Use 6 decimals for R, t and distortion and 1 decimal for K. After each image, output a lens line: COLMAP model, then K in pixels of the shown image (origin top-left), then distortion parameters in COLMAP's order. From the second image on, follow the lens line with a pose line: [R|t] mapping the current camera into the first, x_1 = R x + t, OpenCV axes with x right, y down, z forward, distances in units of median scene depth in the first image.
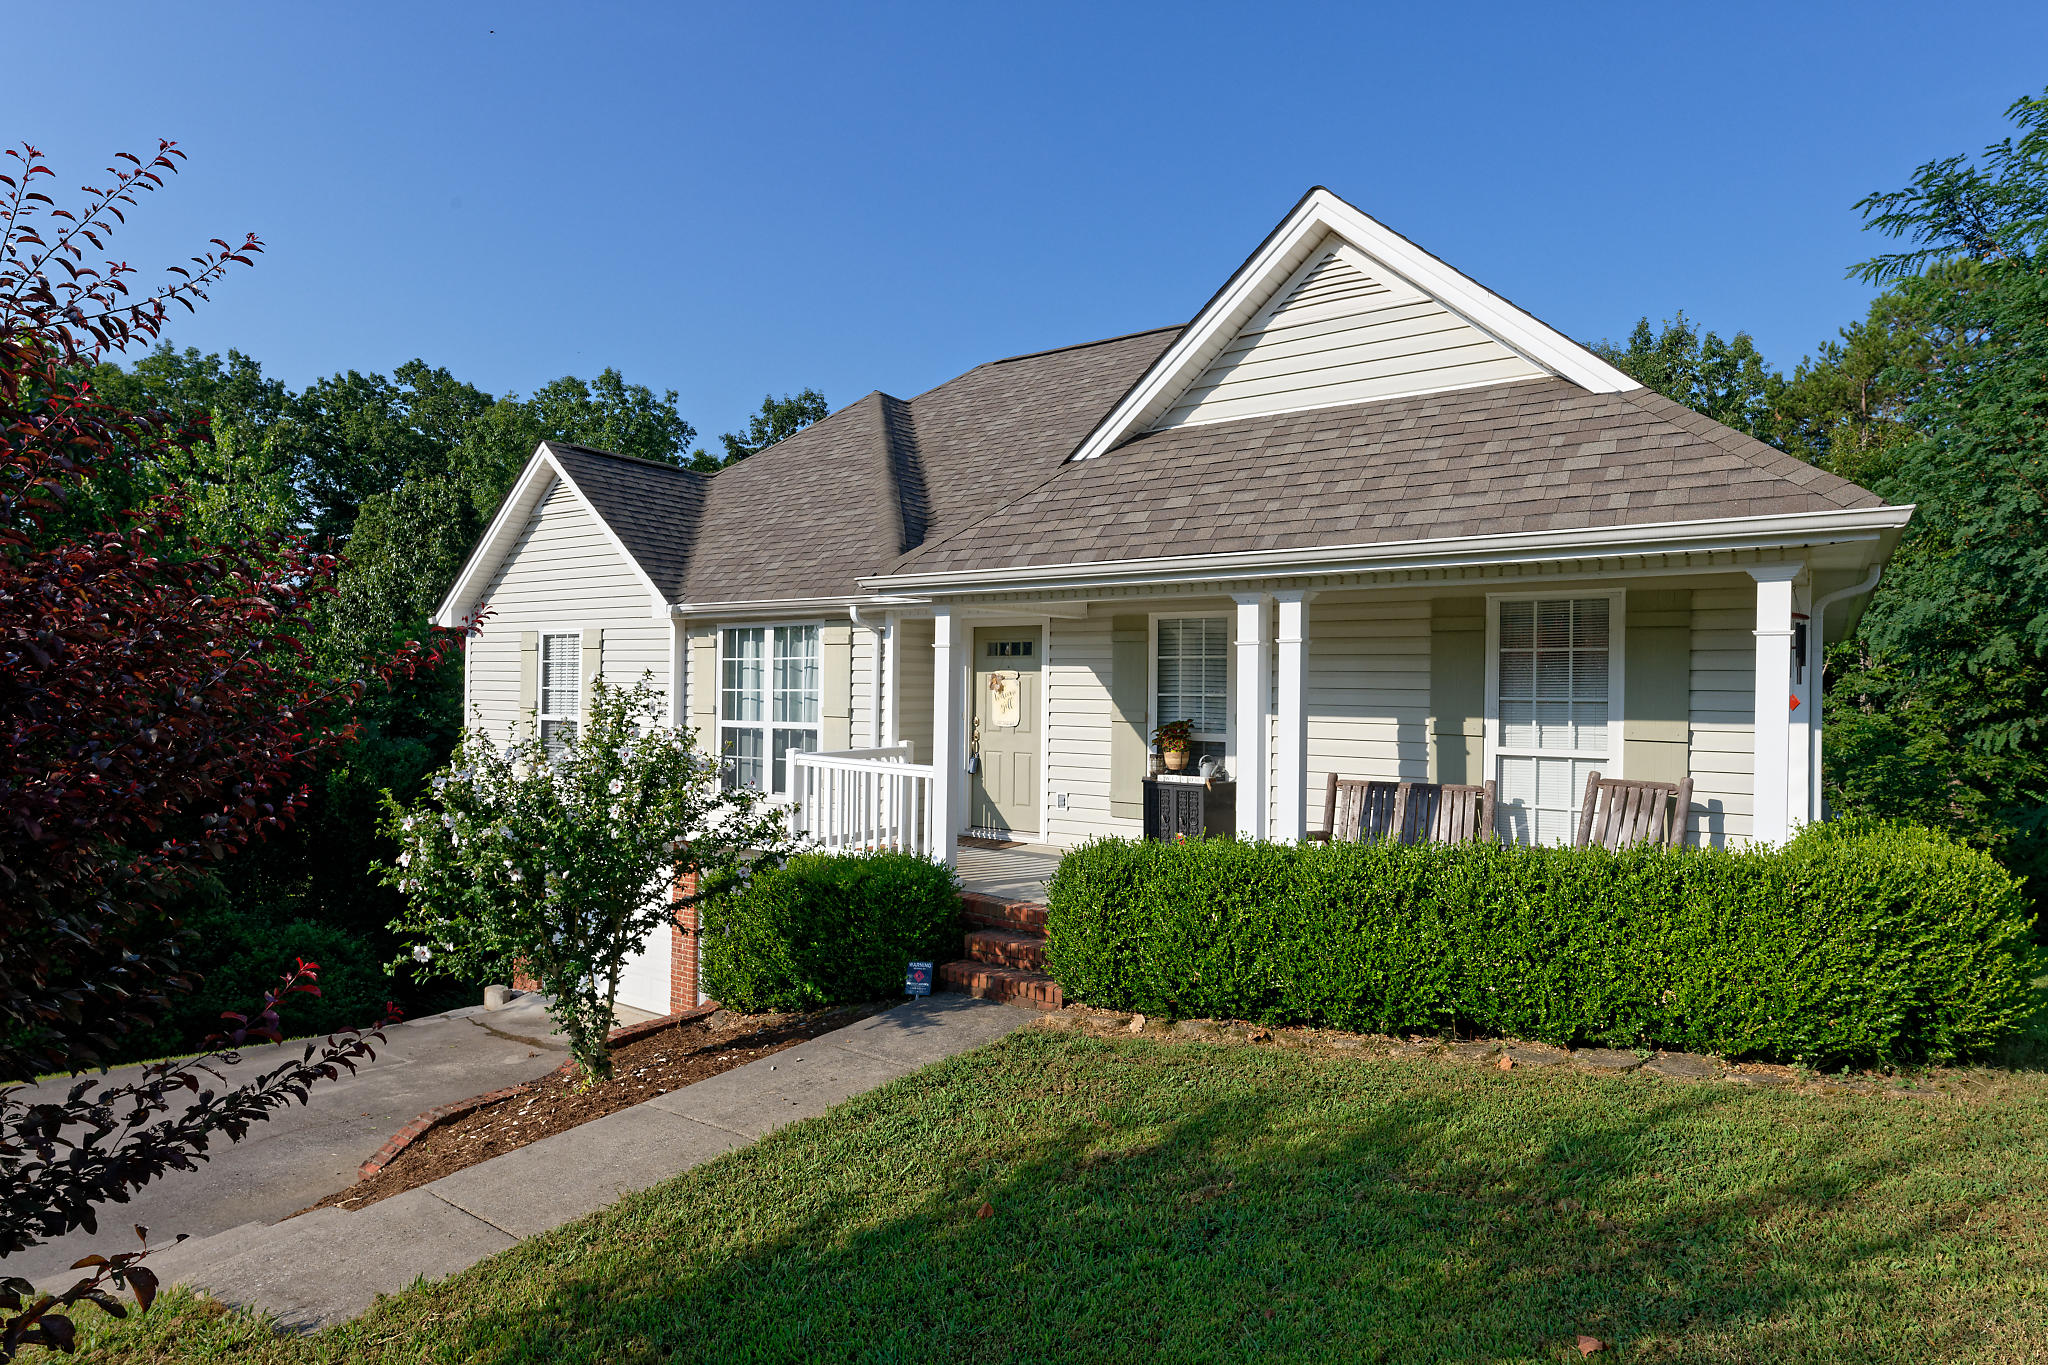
lens RADIAL K [[1143.9, 0, 1024.0], [0, 1143.9, 682.5], [0, 0, 1]] dist [0.008078, -0.000163]
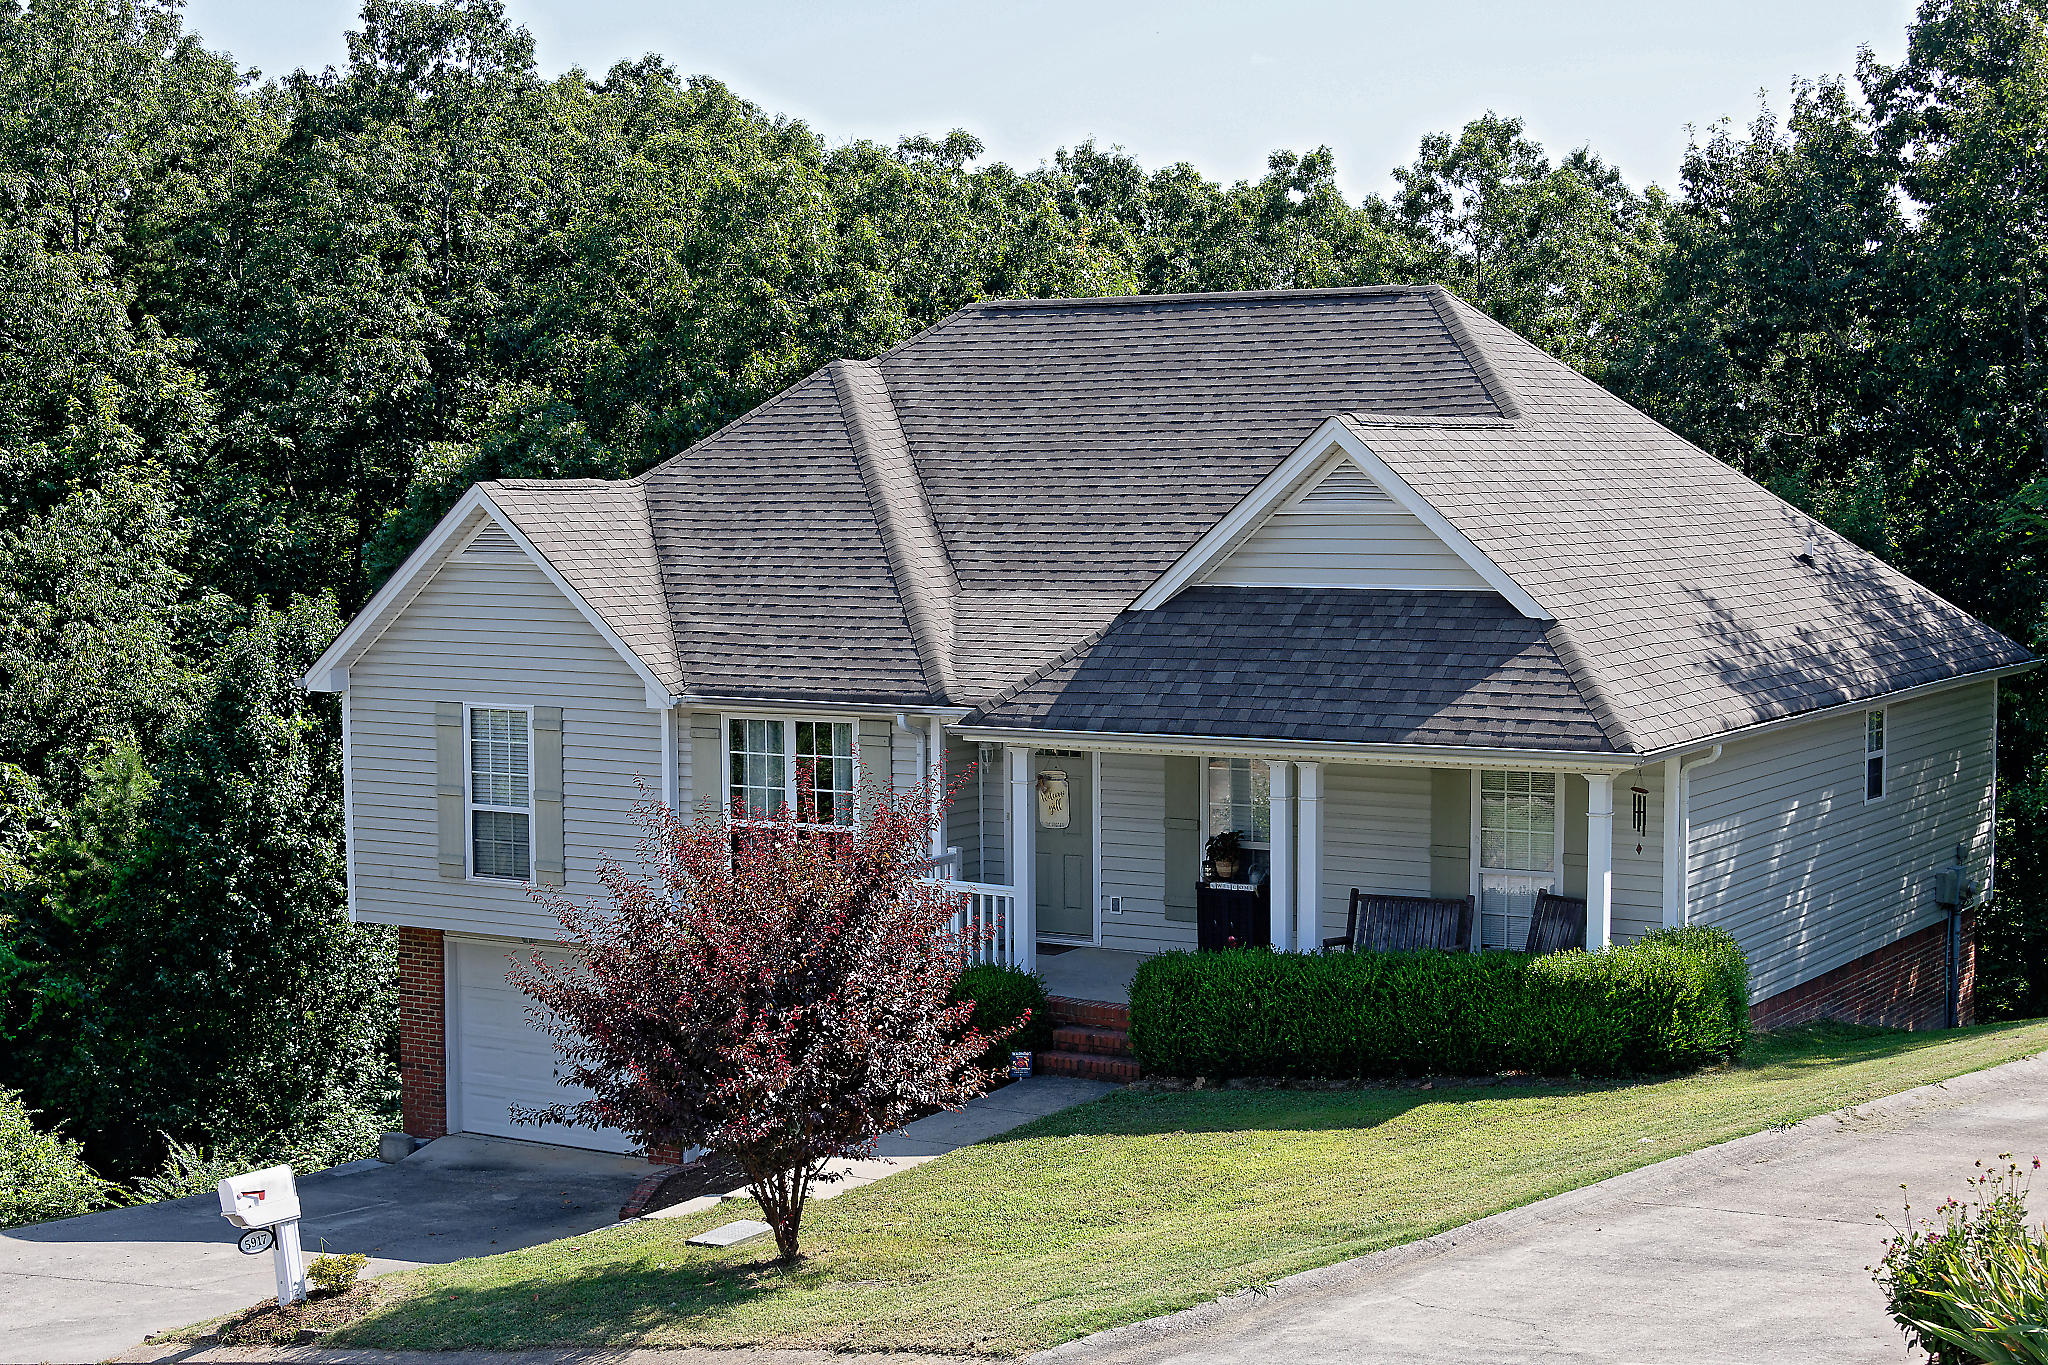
lens RADIAL K [[3244.8, 0, 1021.8], [0, 3244.8, 730.6], [0, 0, 1]] dist [0.038278, 0.077804]
pose [[0.997946, -0.024521, 0.059184, -0.291414], [0.018794, 0.995257, 0.095446, -0.439091], [-0.061244, -0.094137, 0.993674, -2.472848]]
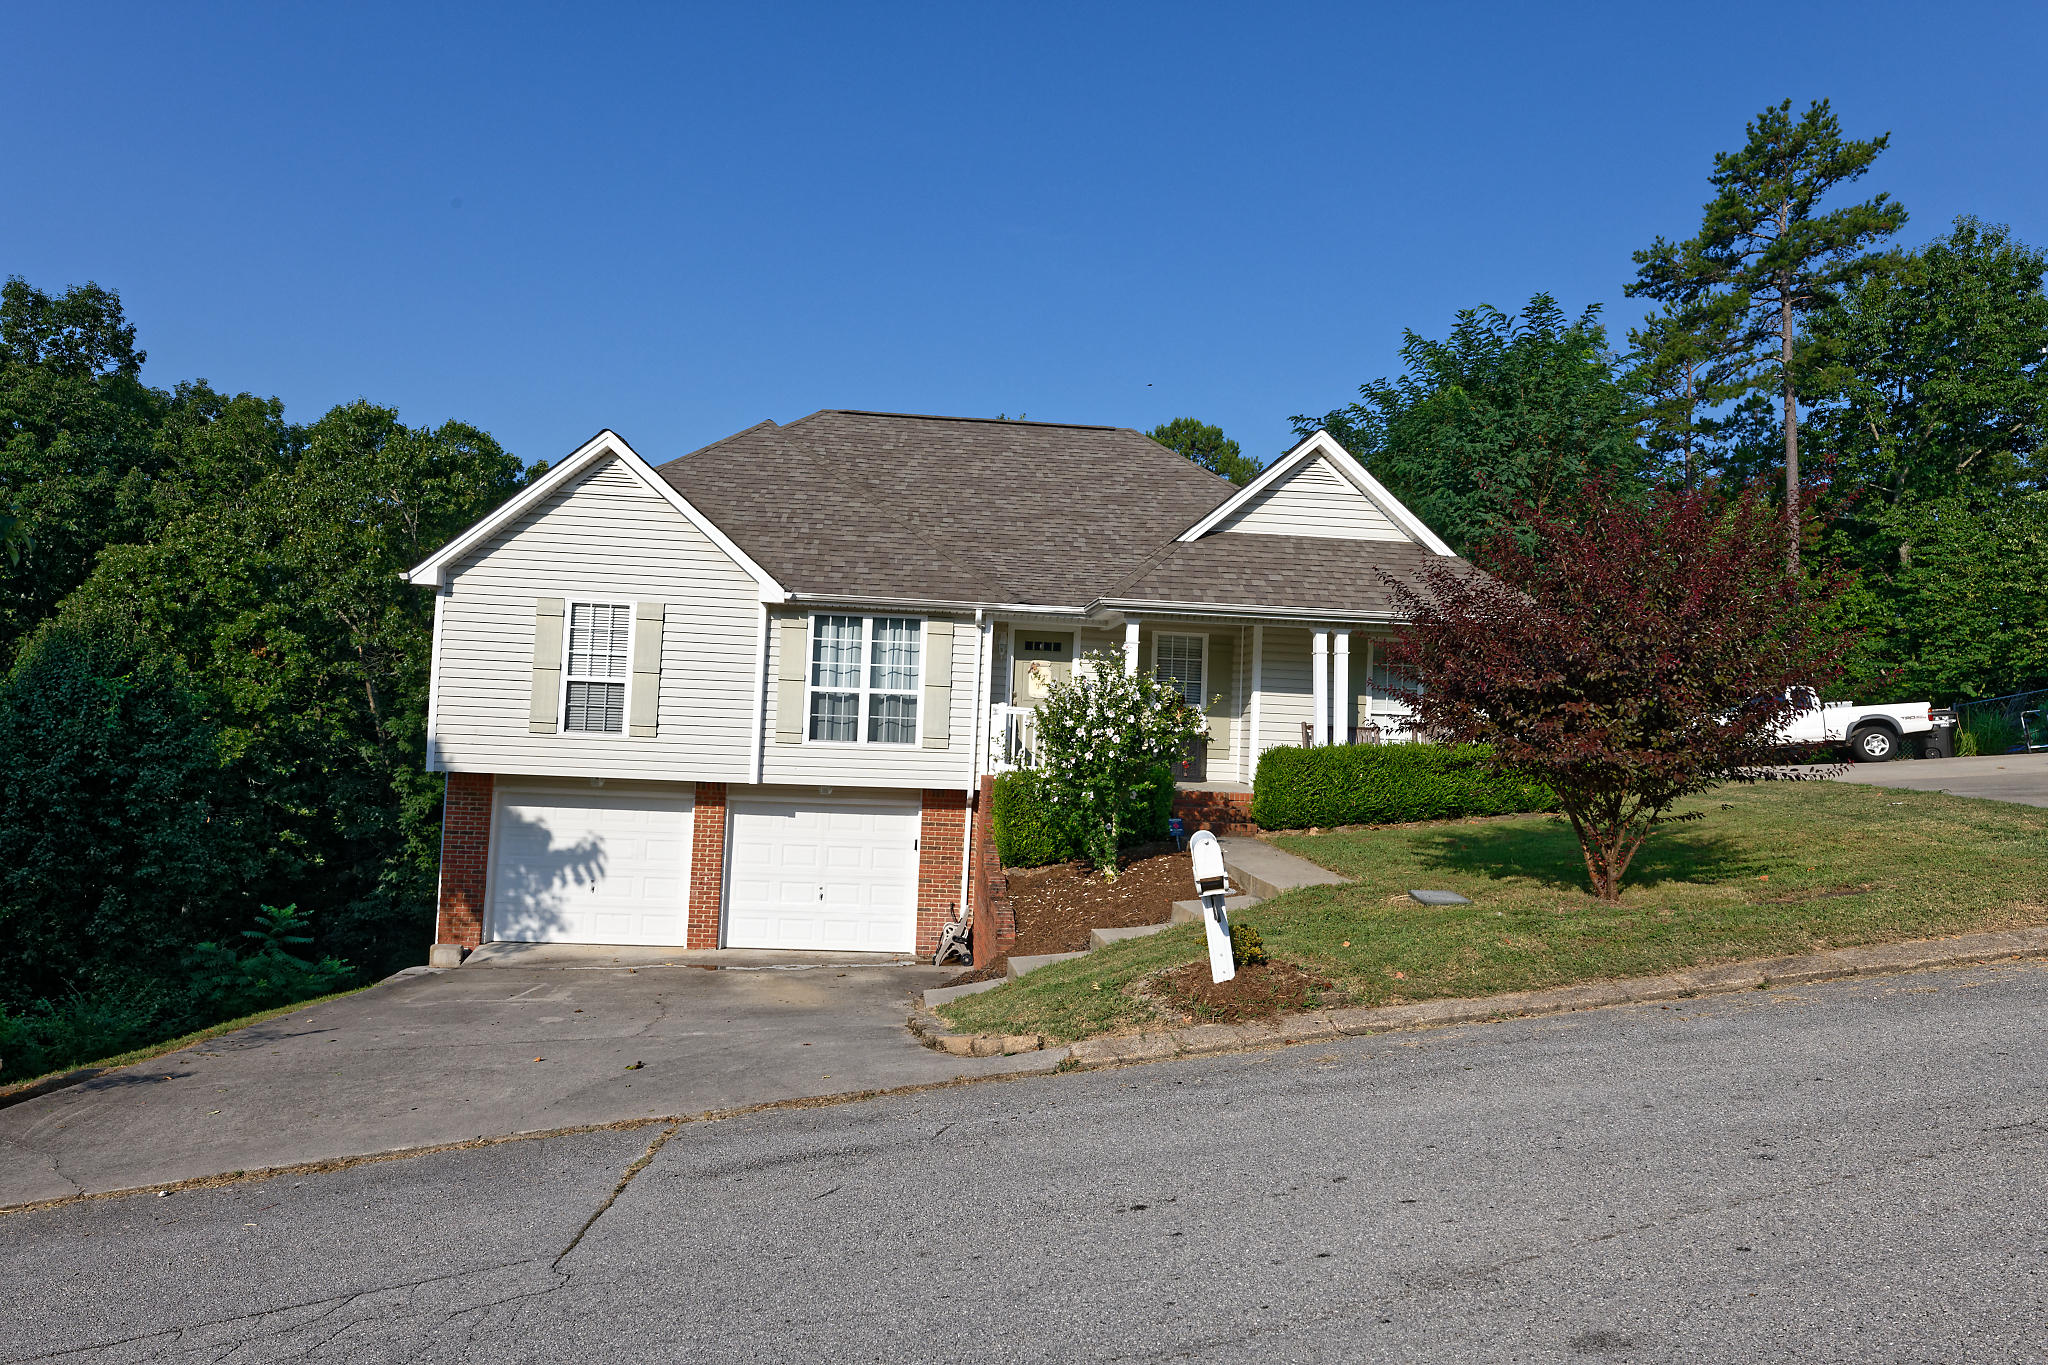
lens RADIAL K [[1253.5, 0, 1024.0], [0, 1253.5, 682.5], [0, 0, 1]] dist [0.005085, 0.003003]
pose [[0.762410, 0.051414, 0.645048, -1.553099], [-0.035694, 0.998662, -0.037410, 0.114749], [-0.646108, 0.005497, 0.763226, -0.343057]]
